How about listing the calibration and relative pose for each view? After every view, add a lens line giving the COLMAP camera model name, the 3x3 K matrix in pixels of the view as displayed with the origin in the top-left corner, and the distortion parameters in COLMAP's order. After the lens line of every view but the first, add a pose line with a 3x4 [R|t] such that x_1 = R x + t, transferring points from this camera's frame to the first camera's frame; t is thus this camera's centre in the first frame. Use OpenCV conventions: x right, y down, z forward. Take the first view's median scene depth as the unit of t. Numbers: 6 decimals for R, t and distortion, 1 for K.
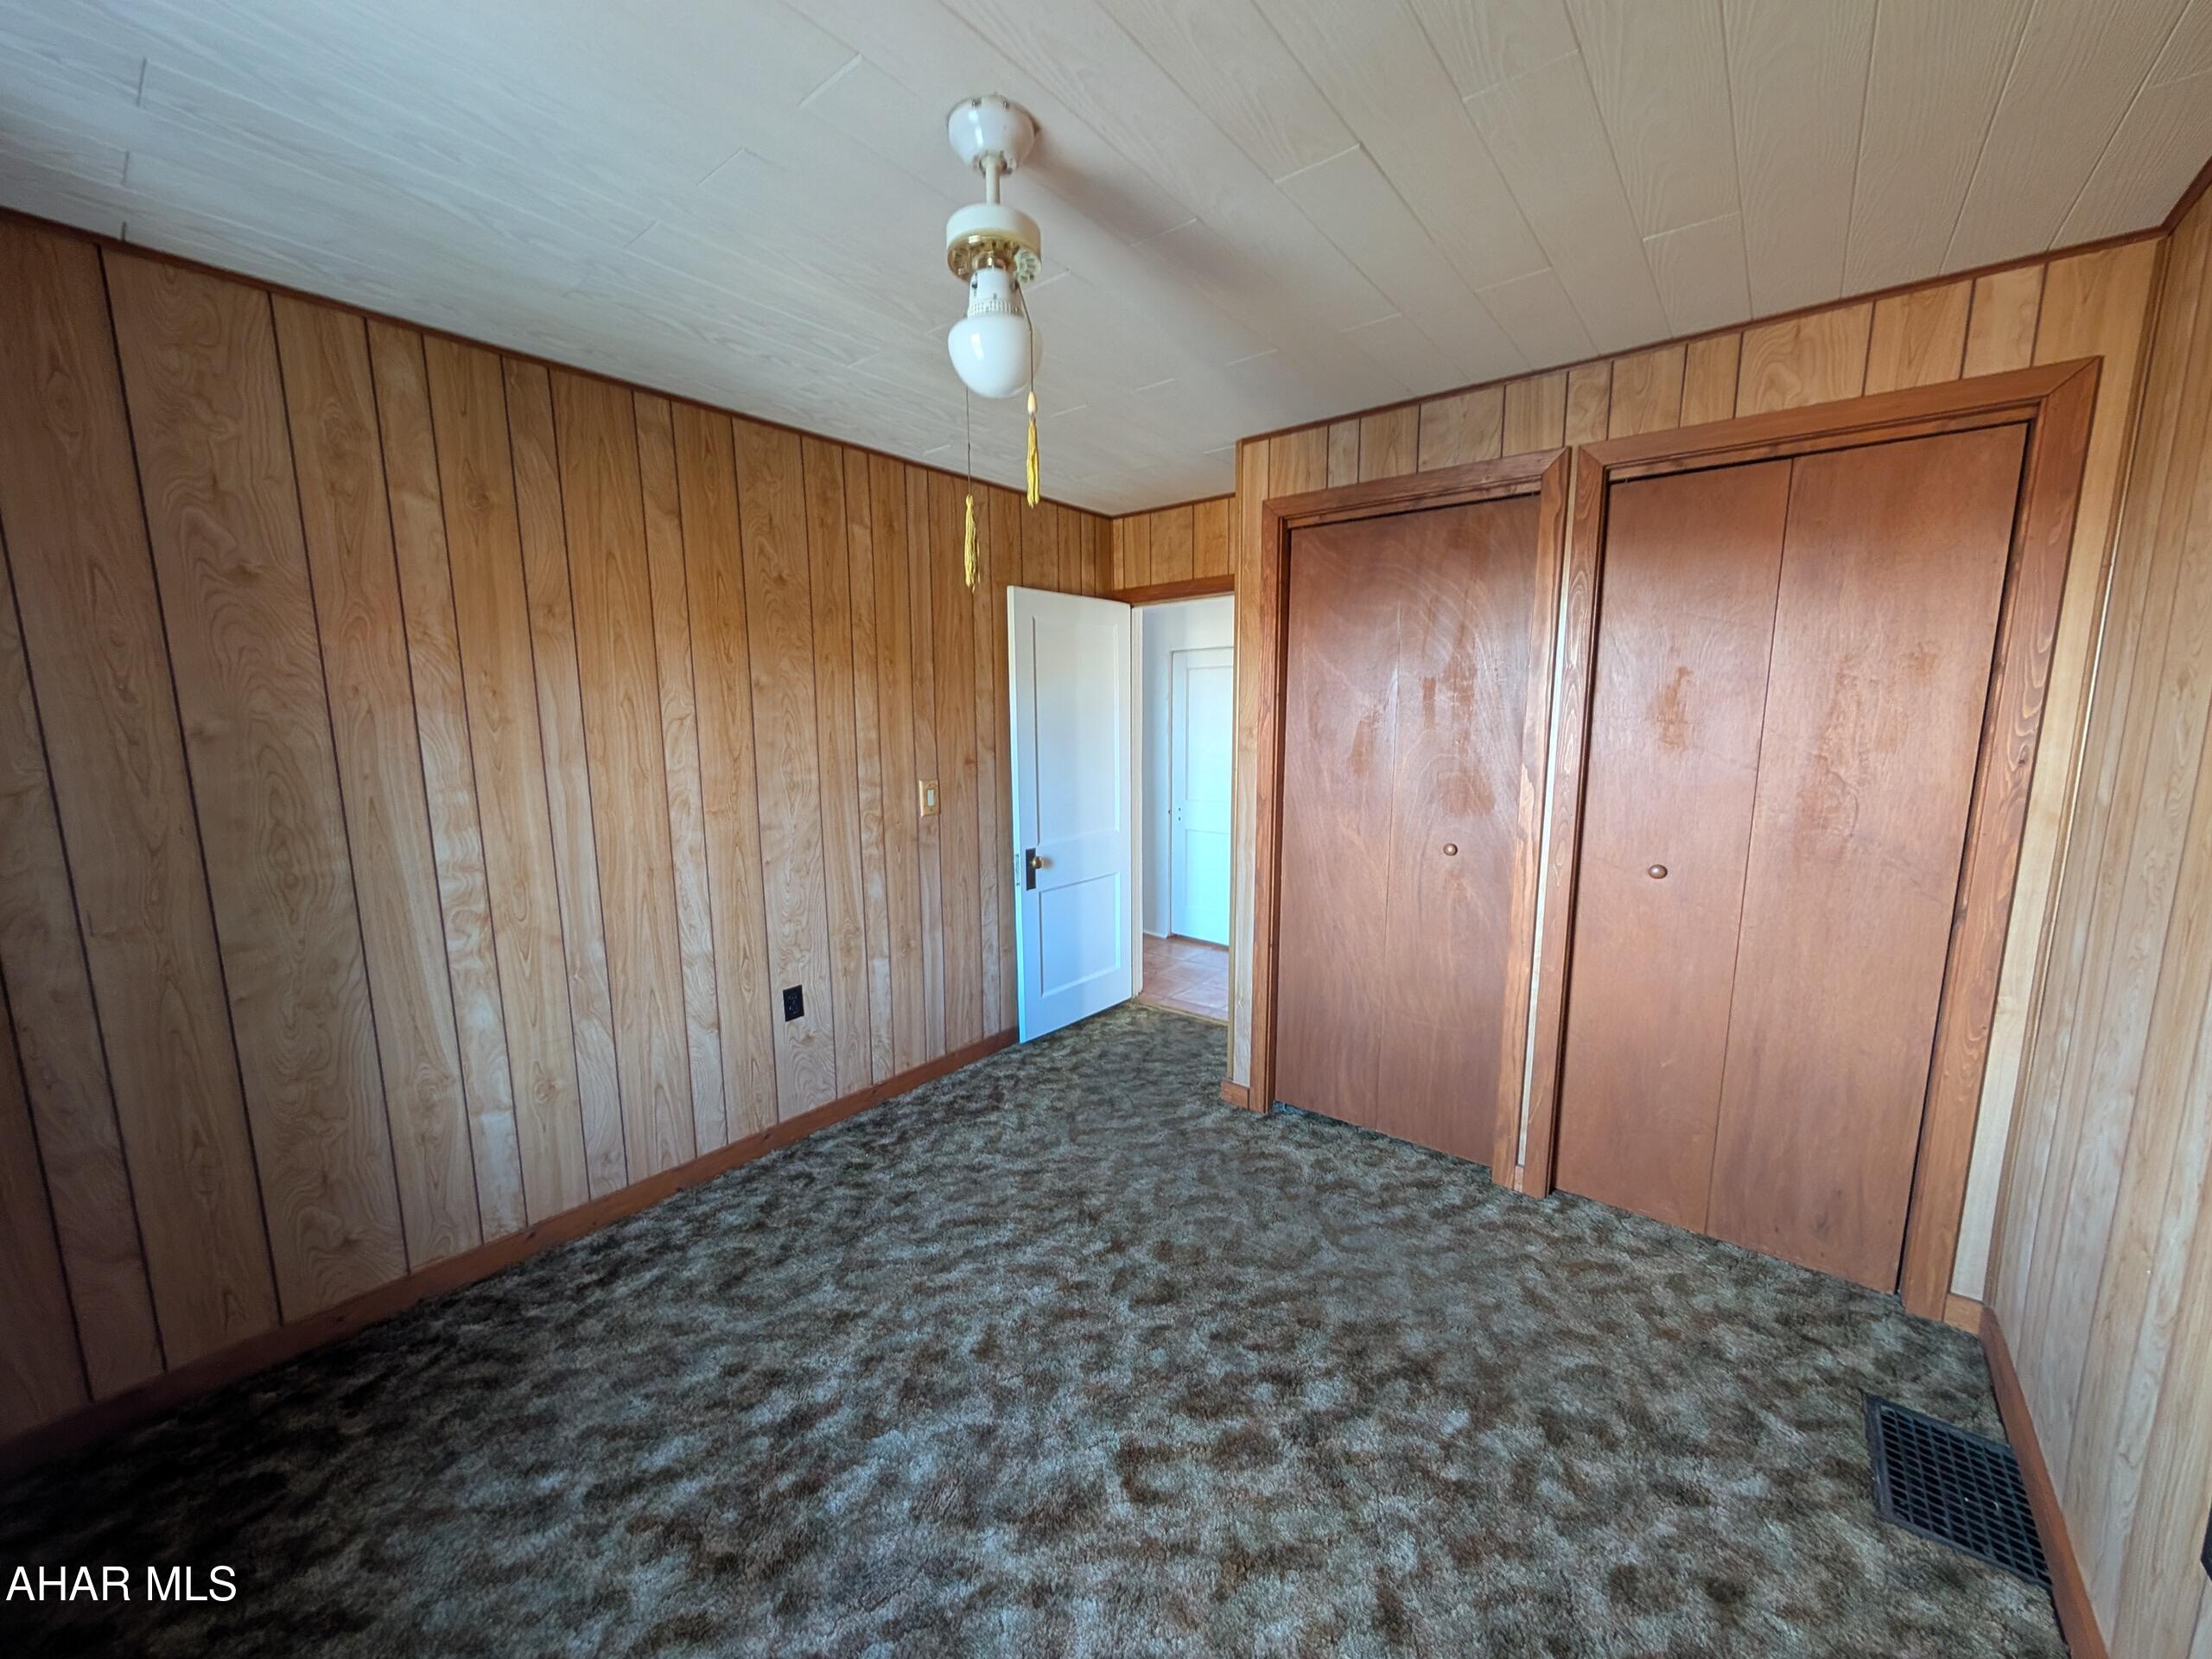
lens RADIAL K [[829.0, 0, 1104.3], [0, 829.0, 833.2], [0, 0, 1]] dist [0.001032, 0.000033]
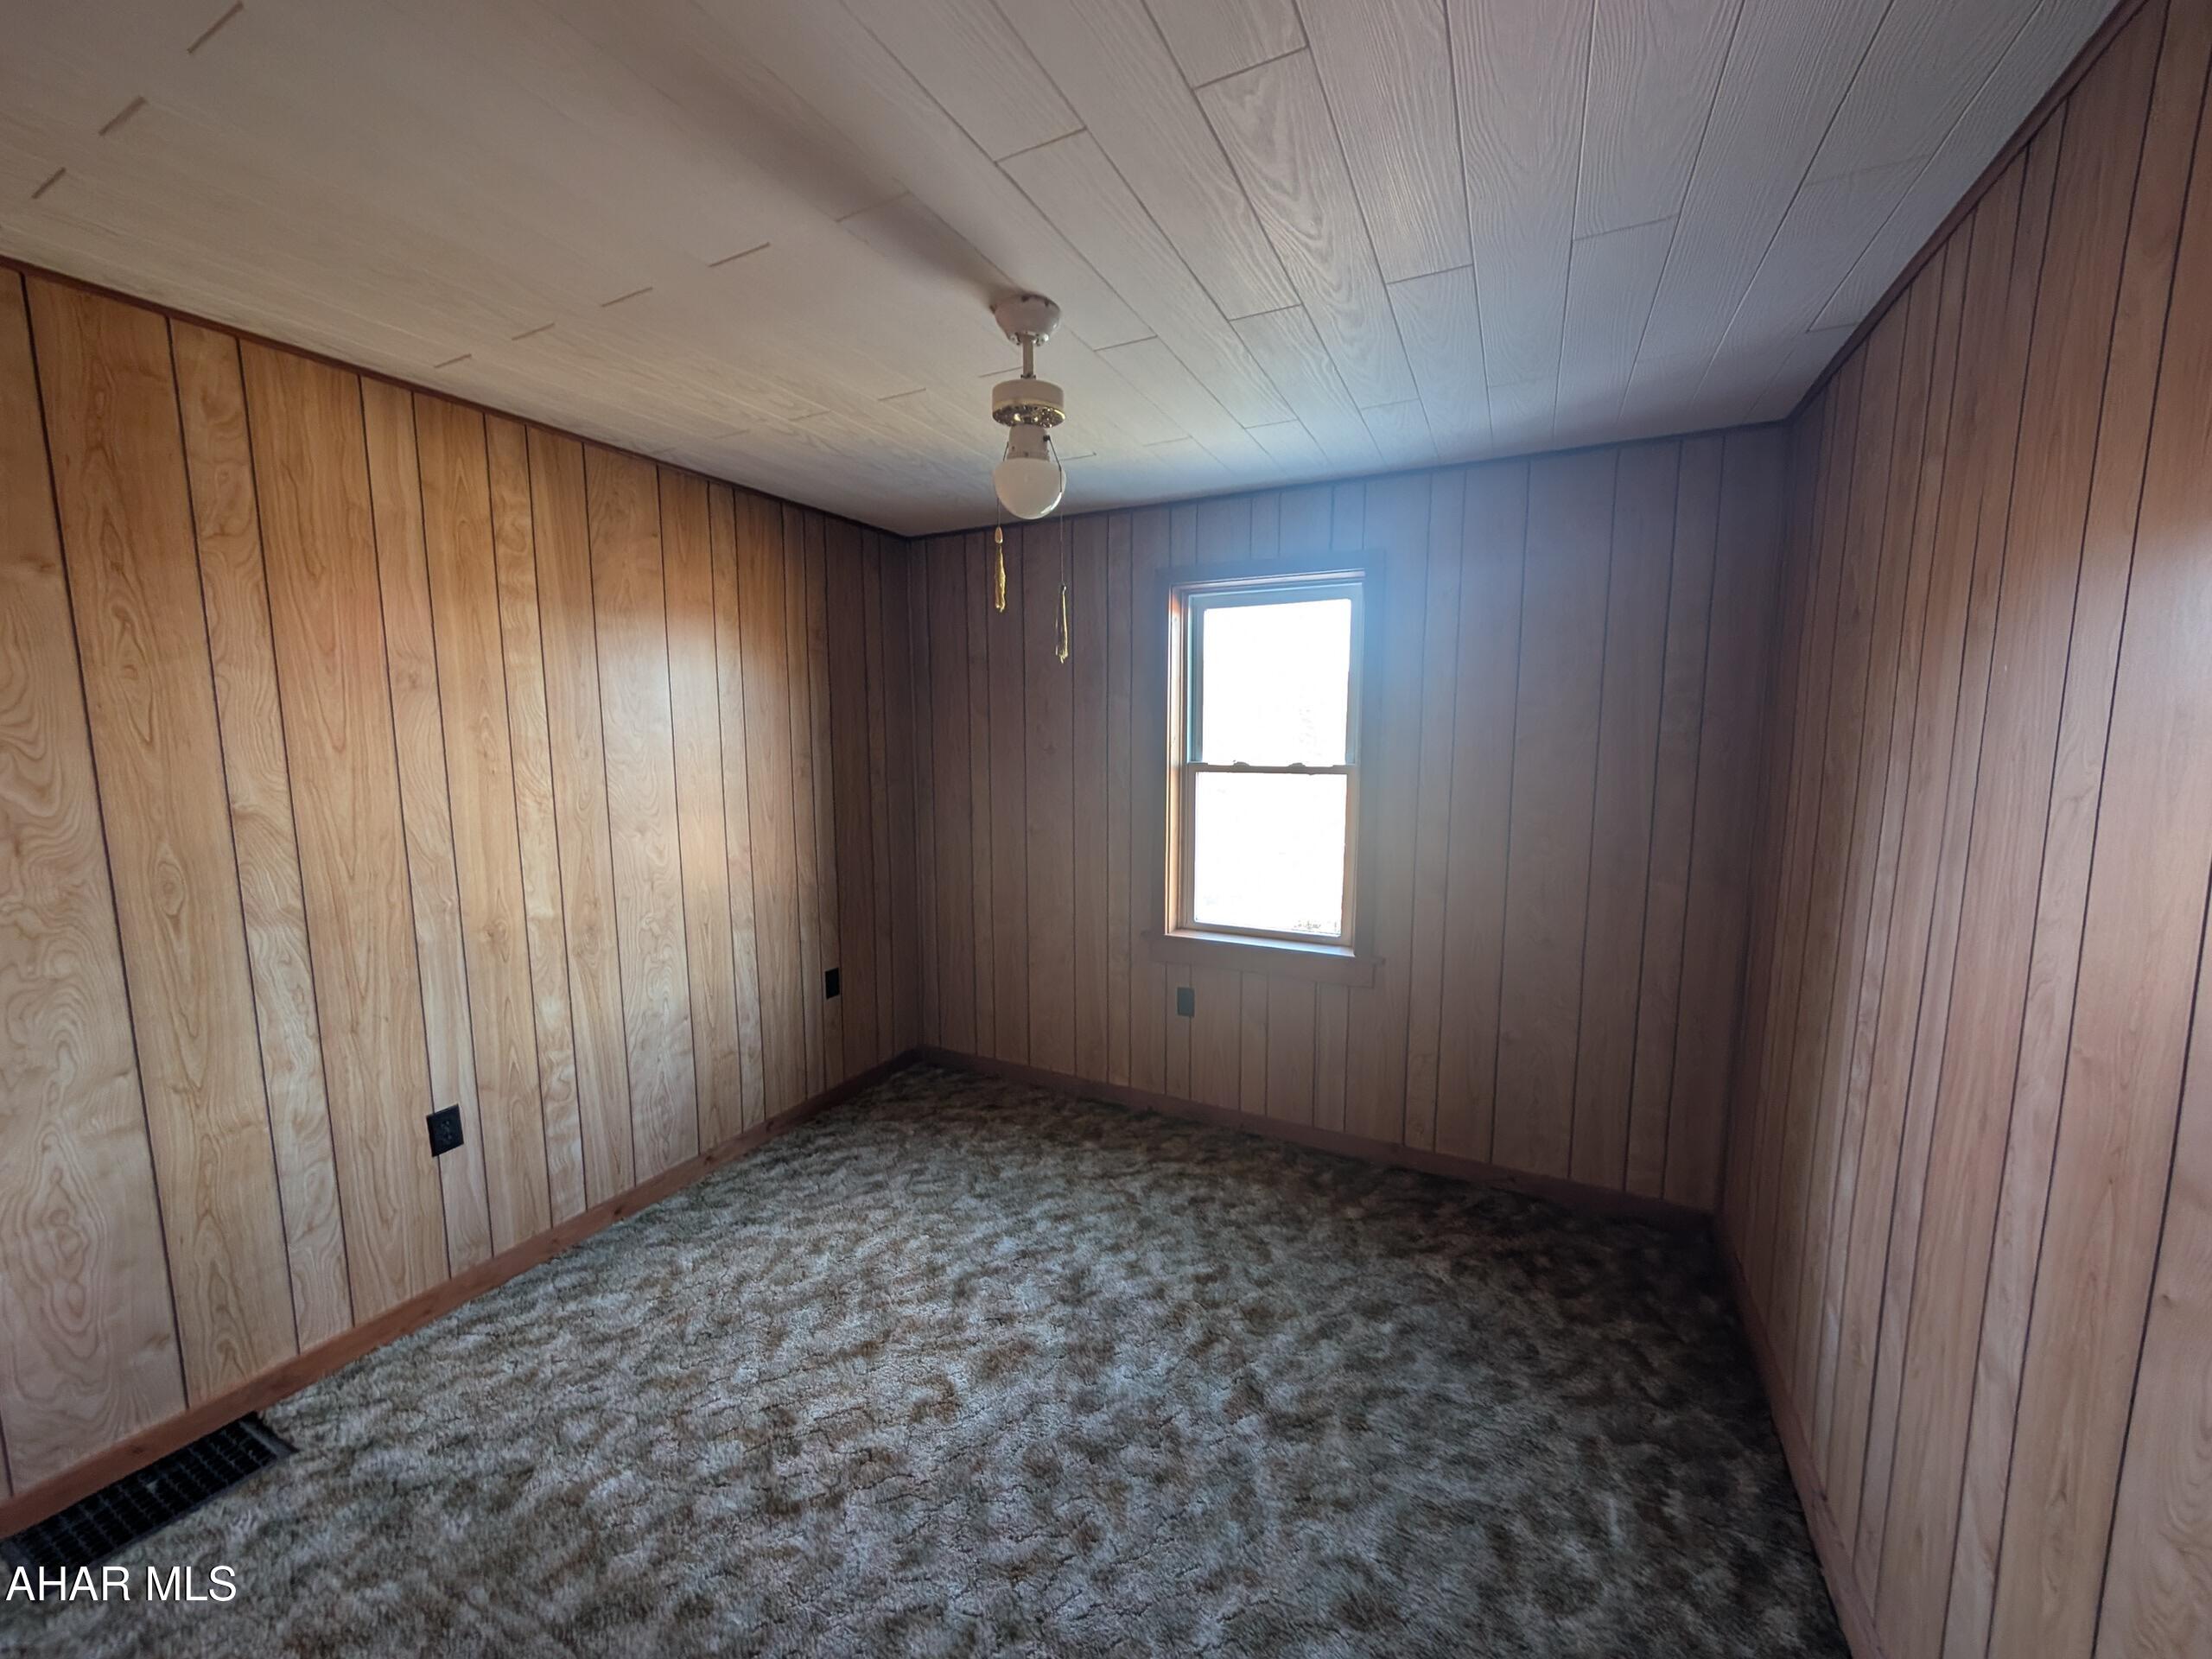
lens RADIAL K [[829.0, 0, 1104.8], [0, 829.0, 832.9], [0, 0, 1]] dist [0.001032, 0.000033]
pose [[-0.979056, 0.029650, -0.201421, 0.025962], [-0.023682, 0.966037, 0.257316, -0.311512], [0.202209, 0.256697, -0.945102, 1.894208]]
